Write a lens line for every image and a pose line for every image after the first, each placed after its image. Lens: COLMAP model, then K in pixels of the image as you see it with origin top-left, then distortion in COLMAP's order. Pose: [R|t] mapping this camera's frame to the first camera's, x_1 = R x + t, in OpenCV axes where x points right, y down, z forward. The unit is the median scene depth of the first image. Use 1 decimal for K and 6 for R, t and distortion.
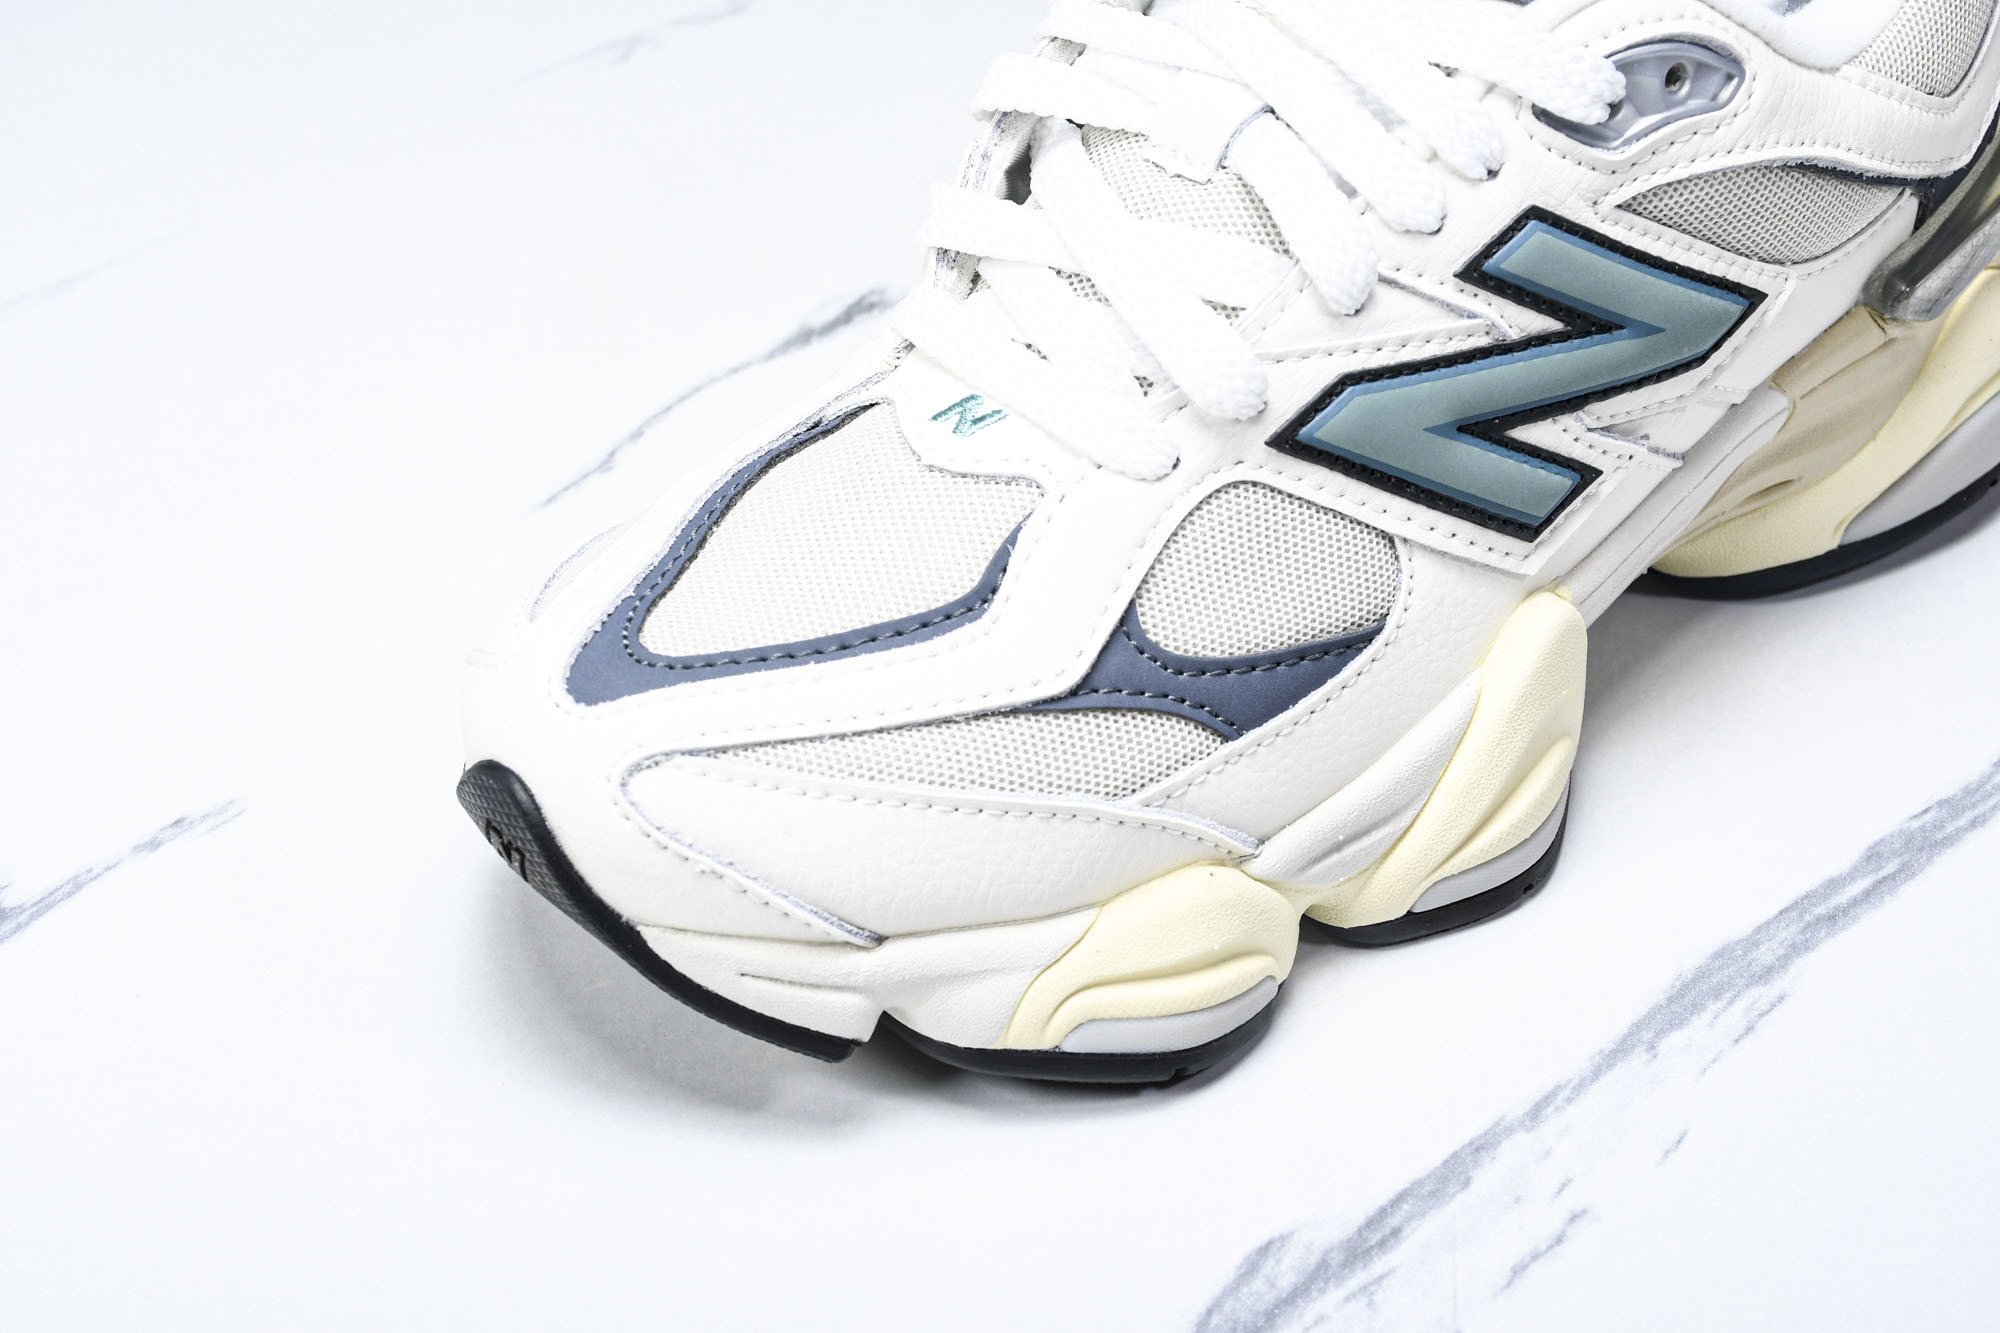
lens RADIAL K [[4431.5, 0, 1010.1], [0, 4431.5, 754.1], [0, 0, 1]] dist [0.287563, 0.000000]
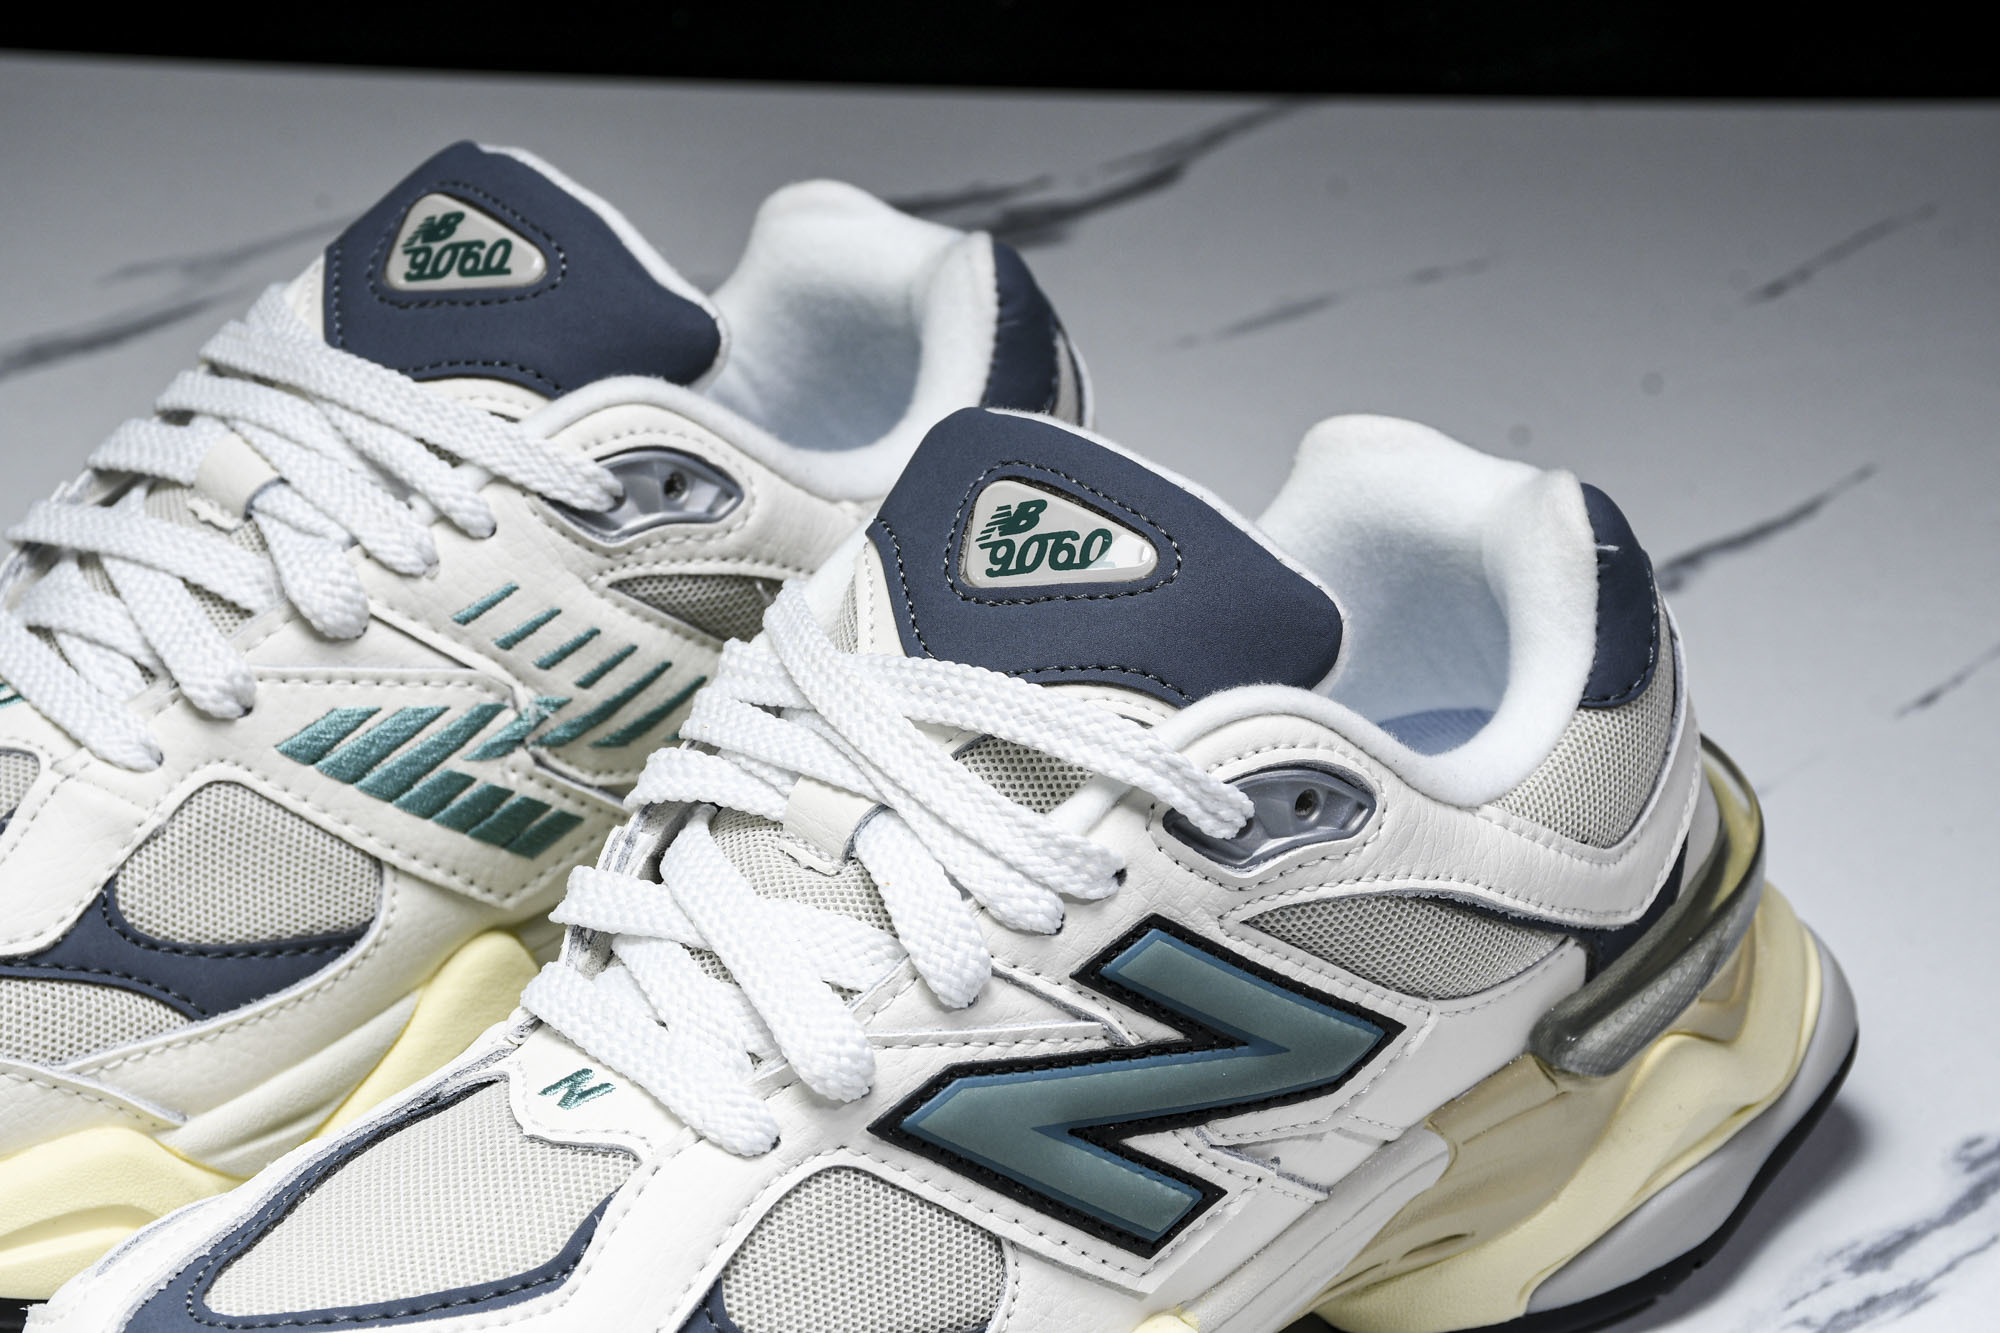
lens RADIAL K [[5448.0, 0, 1020.6], [0, 5448.0, 658.4], [0, 0, 1]] dist [0.556671, 0.000000]
pose [[0.997571, 0.068081, -0.014746, 0.100111], [-0.069631, 0.980601, -0.183229, 0.047009], [0.001986, 0.183811, 0.982960, -0.211889]]
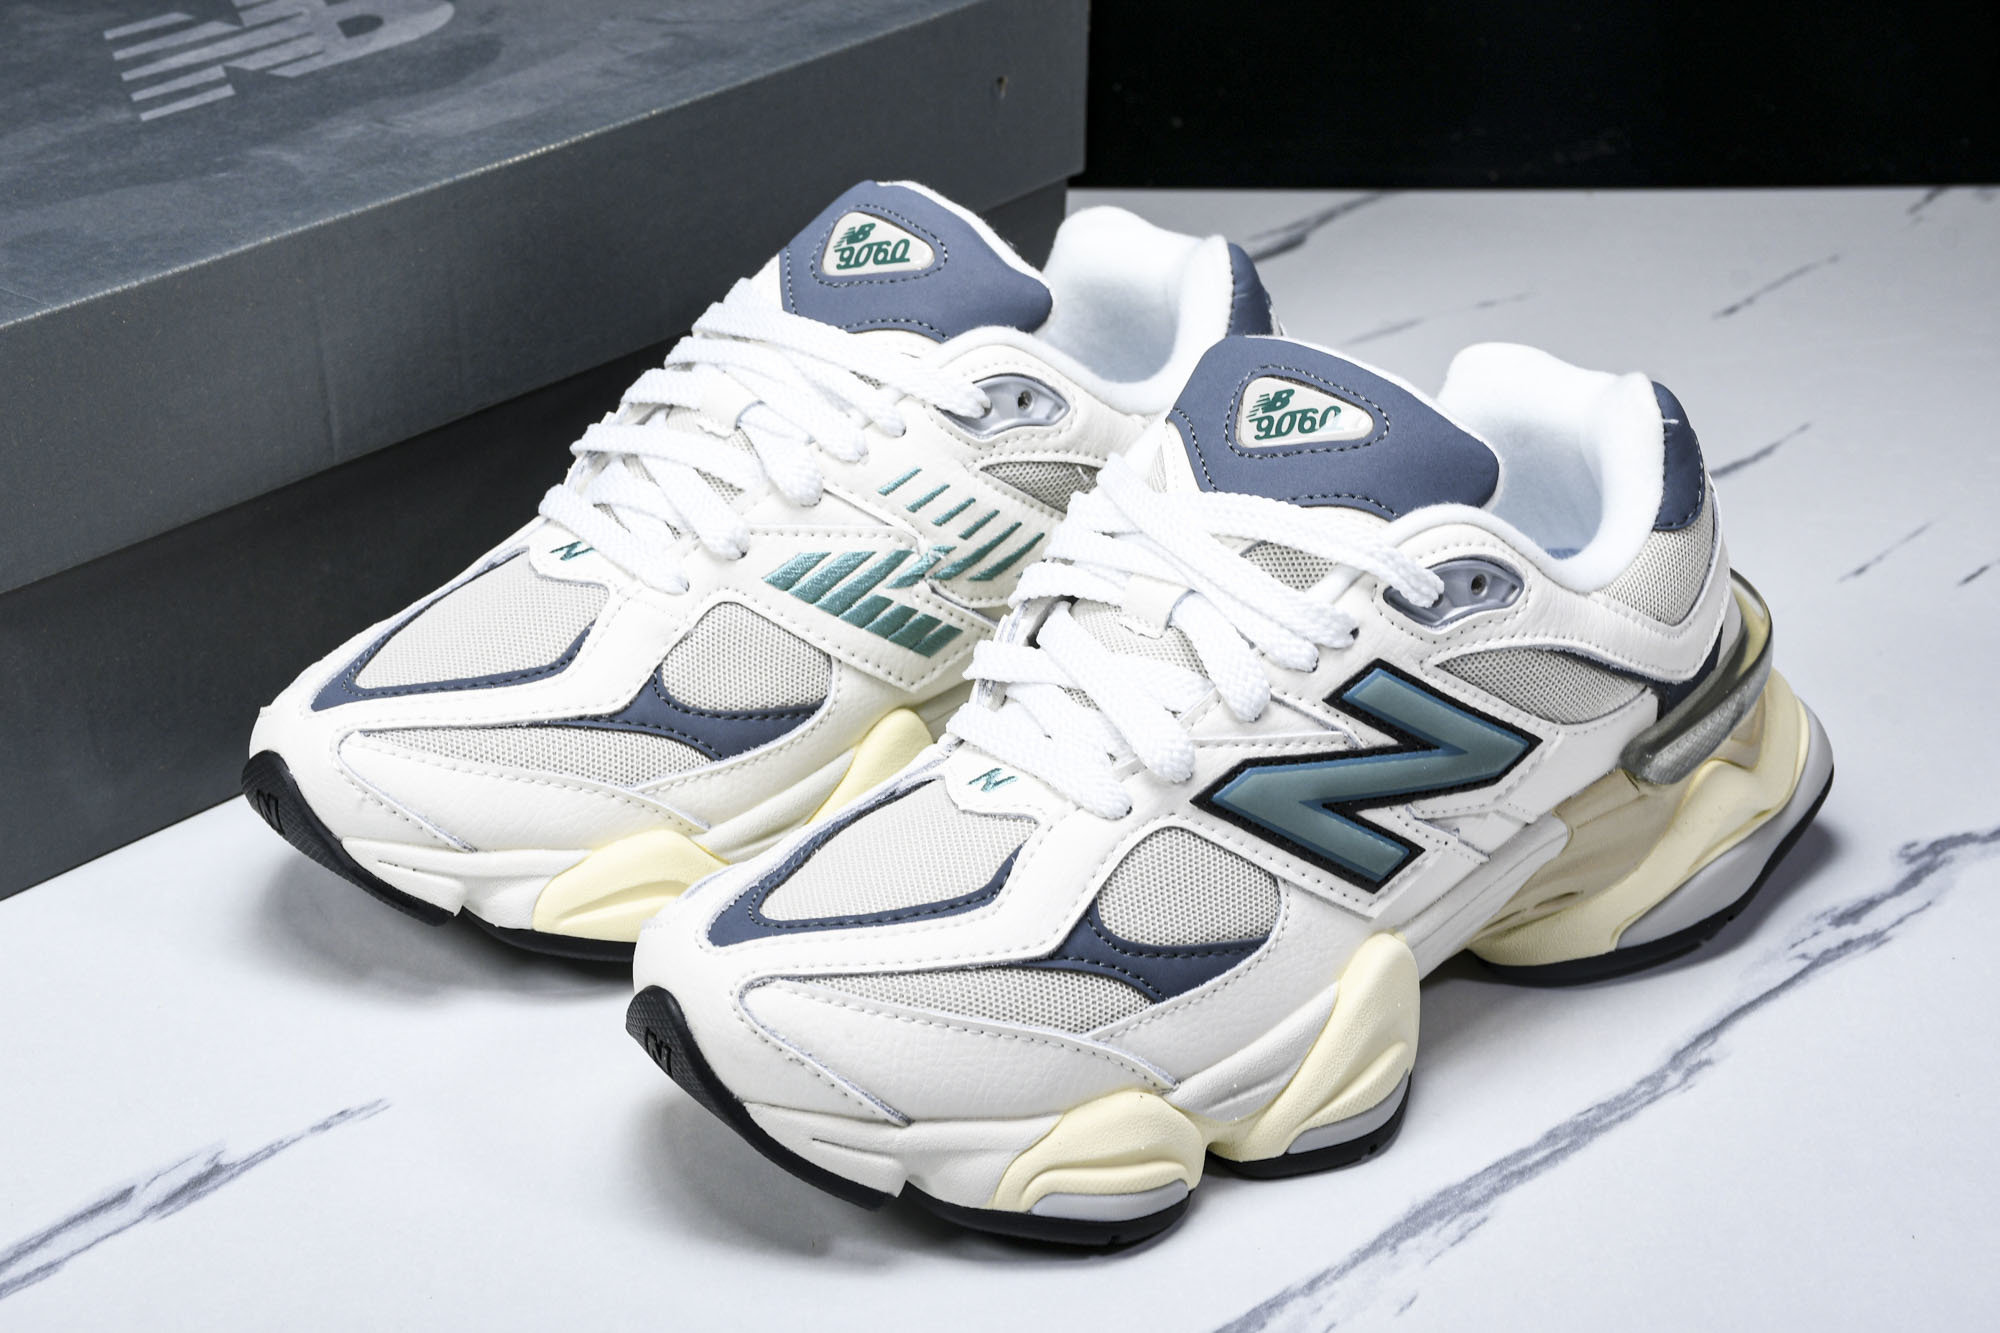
lens RADIAL K [[4161.2, 0, 986.2], [0, 4161.2, 655.0], [0, 0, 1]] dist [0.301058, 0.000000]
pose [[0.998002, 0.054028, -0.032759, 0.031850], [-0.059522, 0.977867, -0.200583, 0.161343], [0.021197, 0.202132, 0.979129, -0.362400]]
